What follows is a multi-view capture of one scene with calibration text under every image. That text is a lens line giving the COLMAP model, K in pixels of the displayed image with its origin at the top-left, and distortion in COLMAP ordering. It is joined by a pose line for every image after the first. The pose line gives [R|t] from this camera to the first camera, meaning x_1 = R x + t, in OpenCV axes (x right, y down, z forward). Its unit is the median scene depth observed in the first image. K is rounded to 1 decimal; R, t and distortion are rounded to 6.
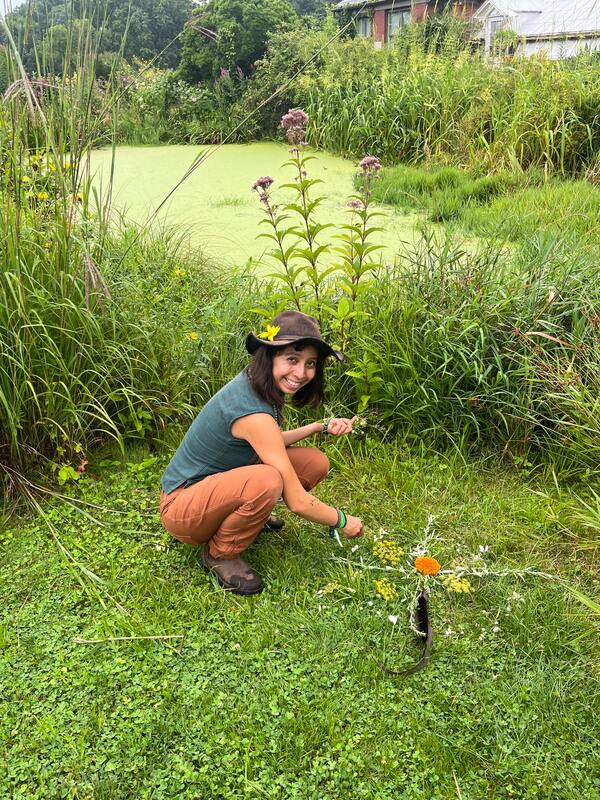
lens RADIAL K [[590.7, 0, 300.0], [0, 590.7, 400.0], [0, 0, 1]] dist [0.043542, -0.075598]
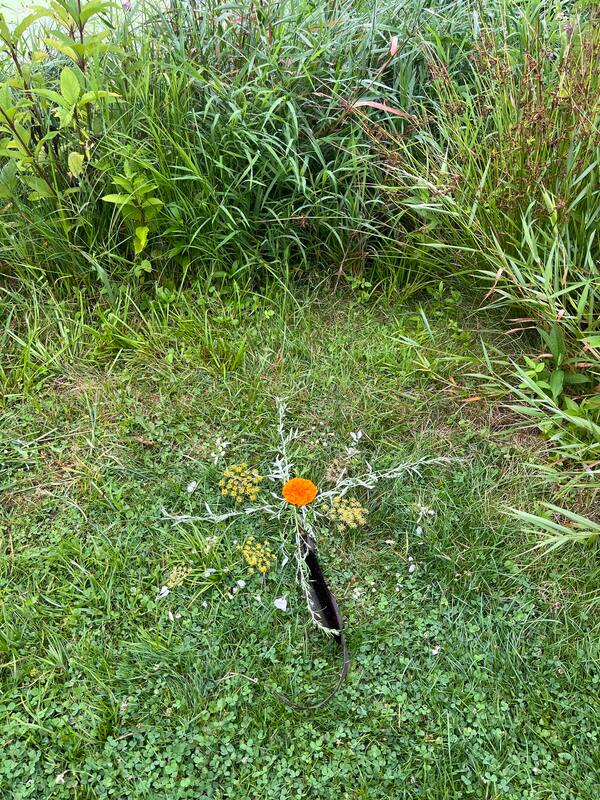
lens RADIAL K [[590.7, 0, 300.0], [0, 590.7, 400.0], [0, 0, 1]] dist [0.043542, -0.075598]
pose [[0.914173, -0.267784, 0.304270, 0.019131], [0.136167, 0.909951, 0.391724, -0.075657], [-0.381768, -0.316672, 0.868316, 0.298889]]
